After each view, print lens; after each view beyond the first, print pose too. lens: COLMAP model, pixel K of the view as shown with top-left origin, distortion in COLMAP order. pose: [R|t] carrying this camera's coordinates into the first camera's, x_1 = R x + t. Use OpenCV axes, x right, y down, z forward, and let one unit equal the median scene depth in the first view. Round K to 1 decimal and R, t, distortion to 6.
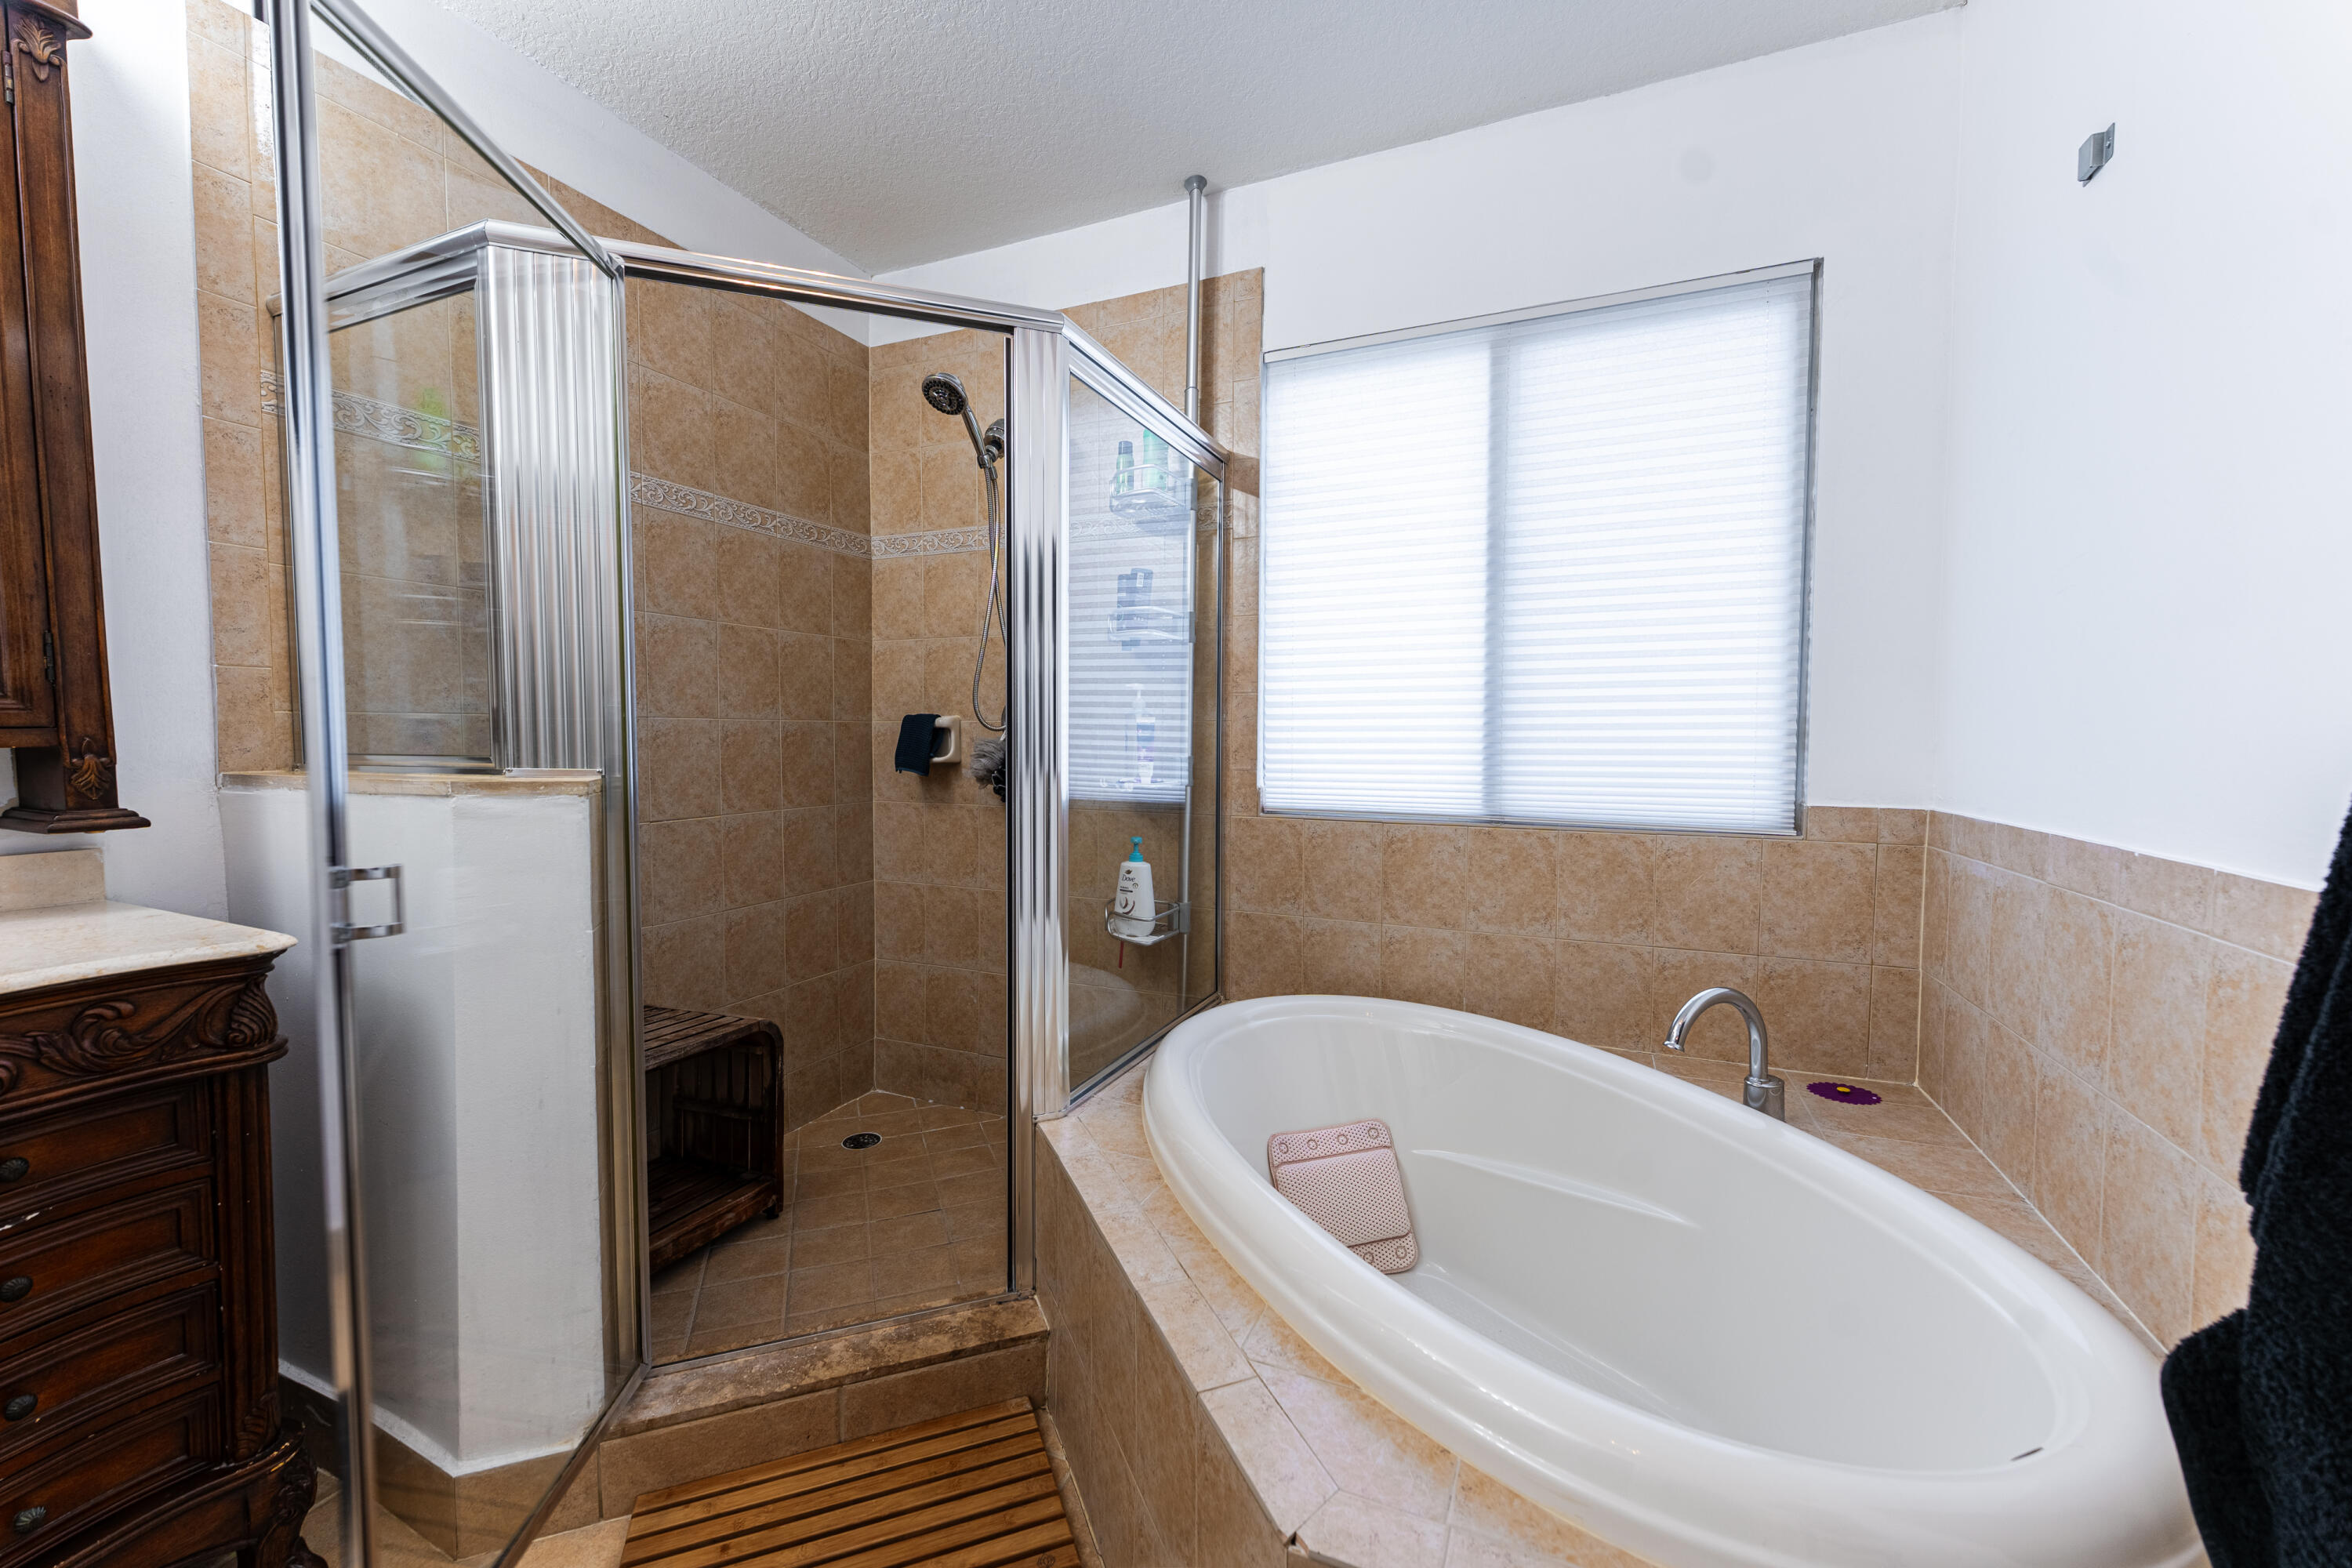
lens RADIAL K [[965.1, 0, 1160.3], [0, 965.1, 783.8], [0, 0, 1]] dist [0.000949, -0.000120]
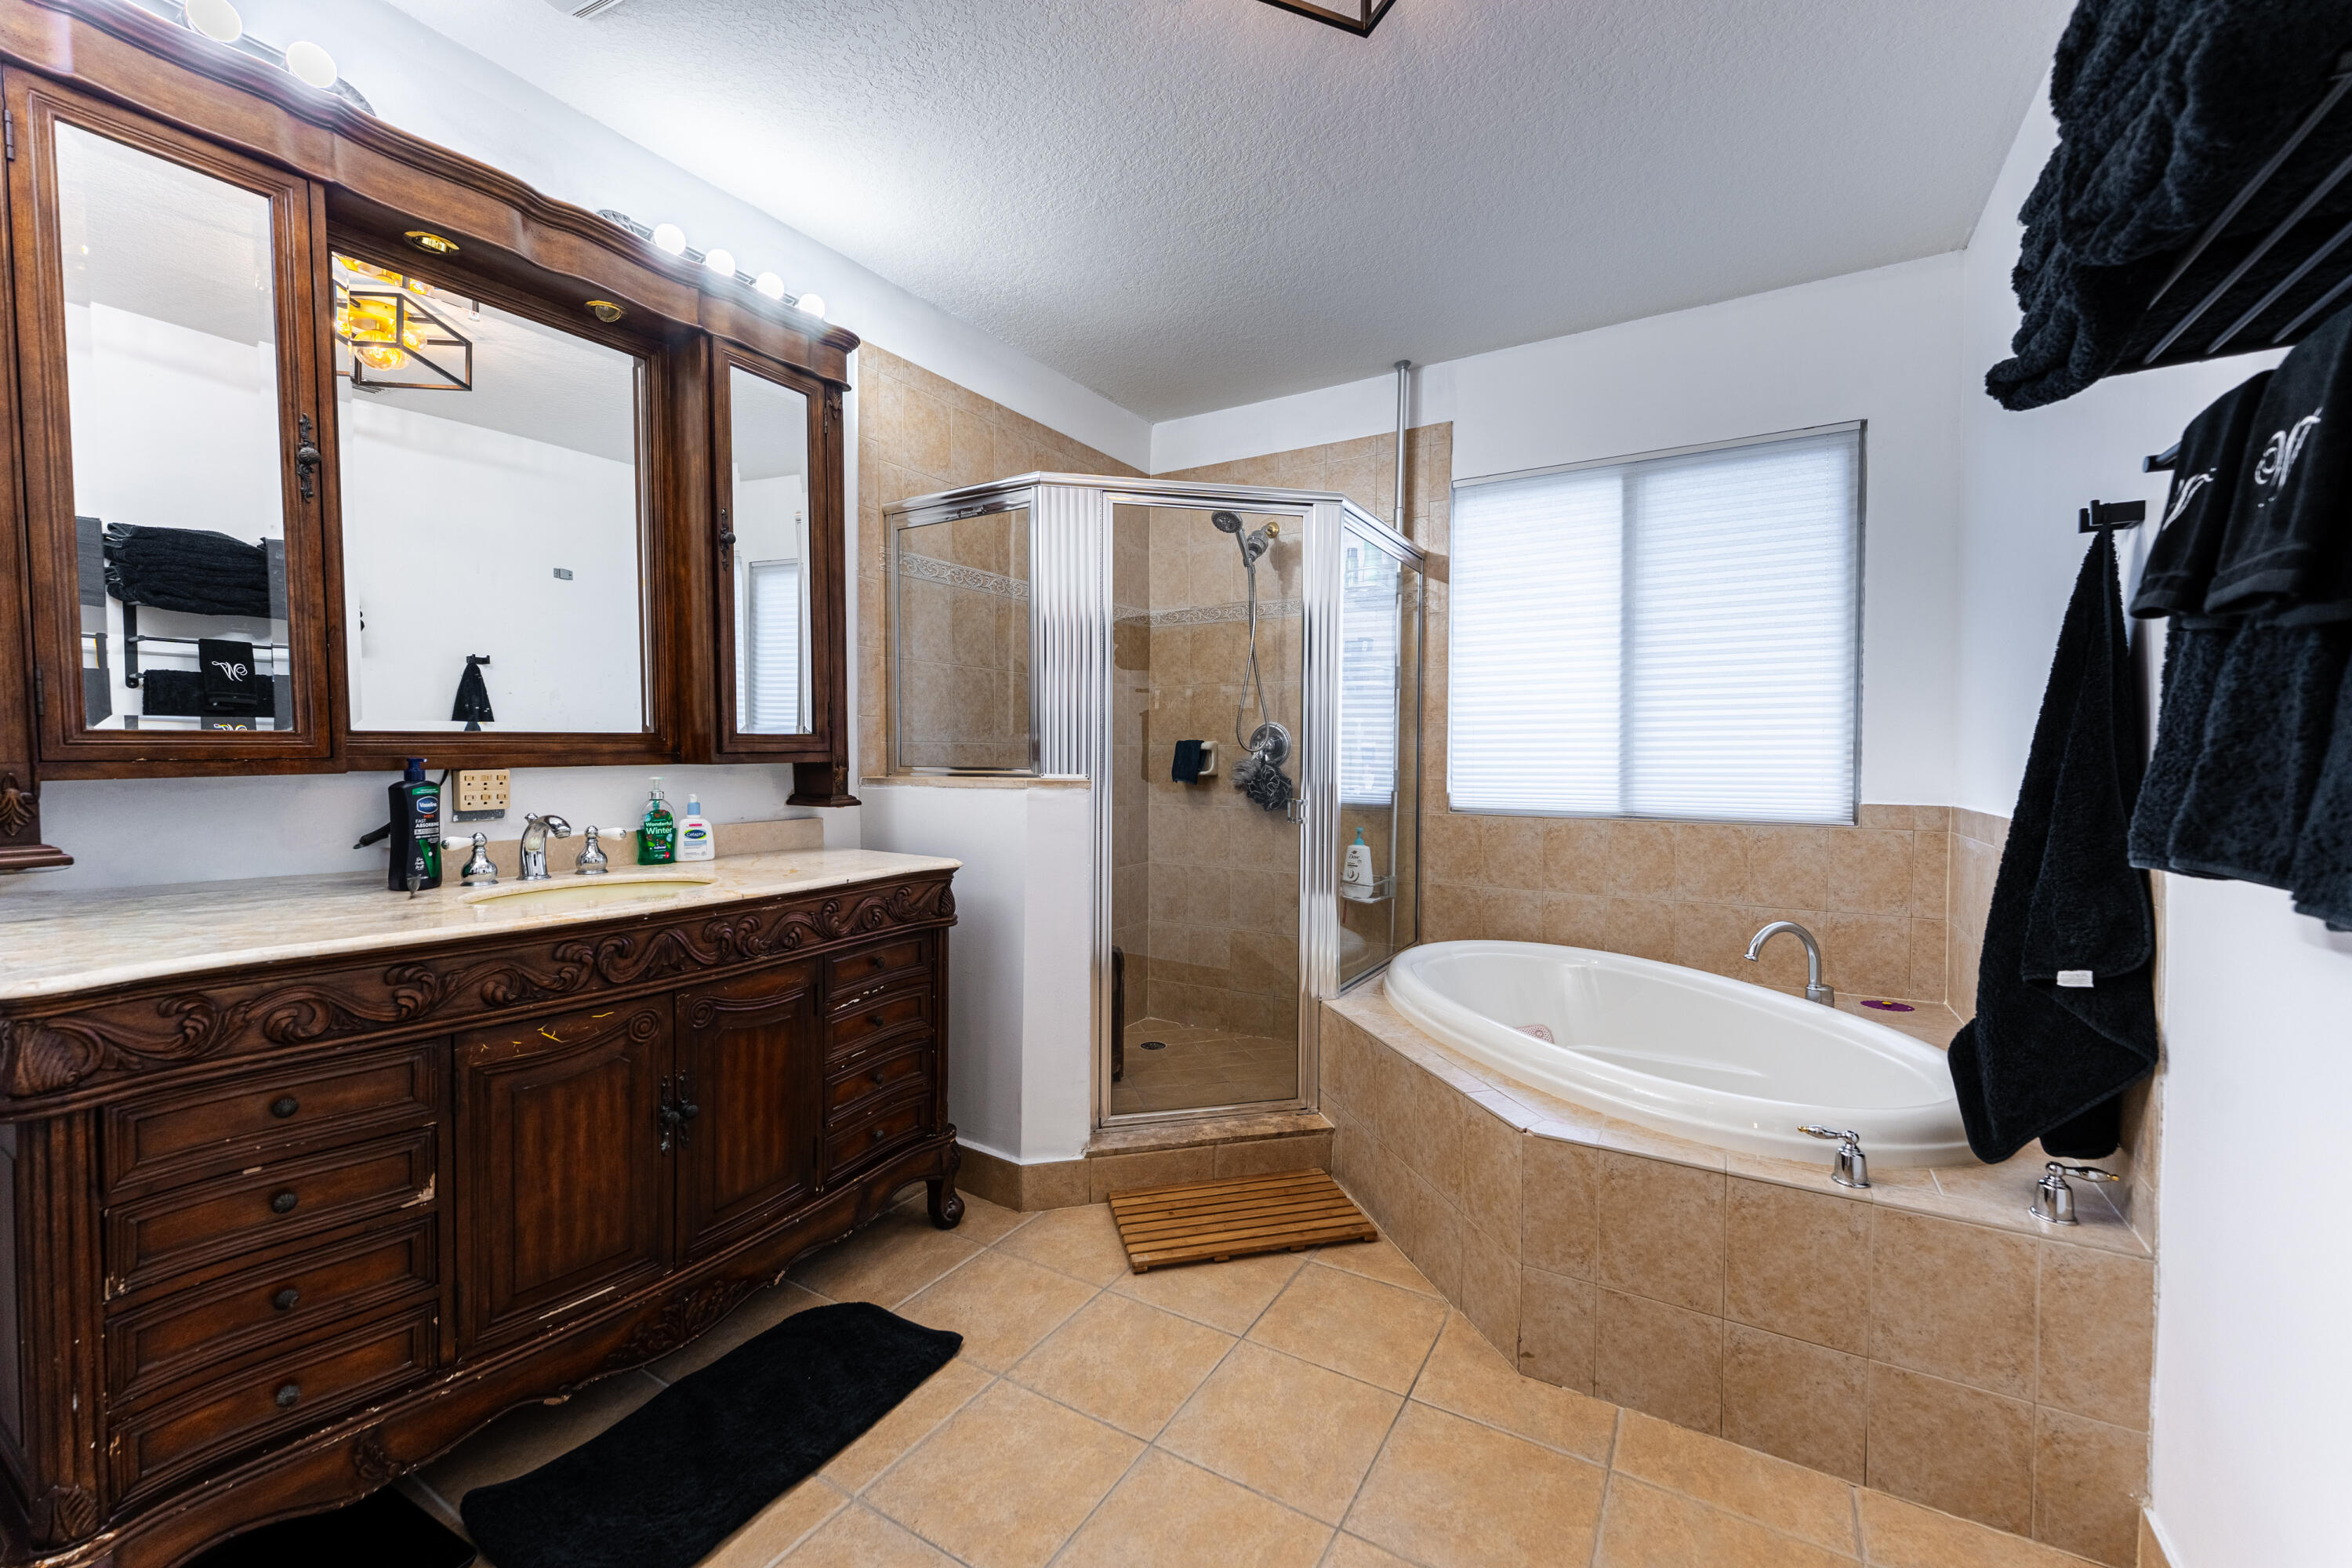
lens RADIAL K [[965.1, 0, 1160.3], [0, 965.1, 783.8], [0, 0, 1]] dist [0.000949, -0.000120]
pose [[0.992245, 0.001404, -0.124286, -0.150646], [-0.004053, 0.999770, -0.021065, 0.024502], [0.124228, 0.021405, 0.992023, -0.468358]]
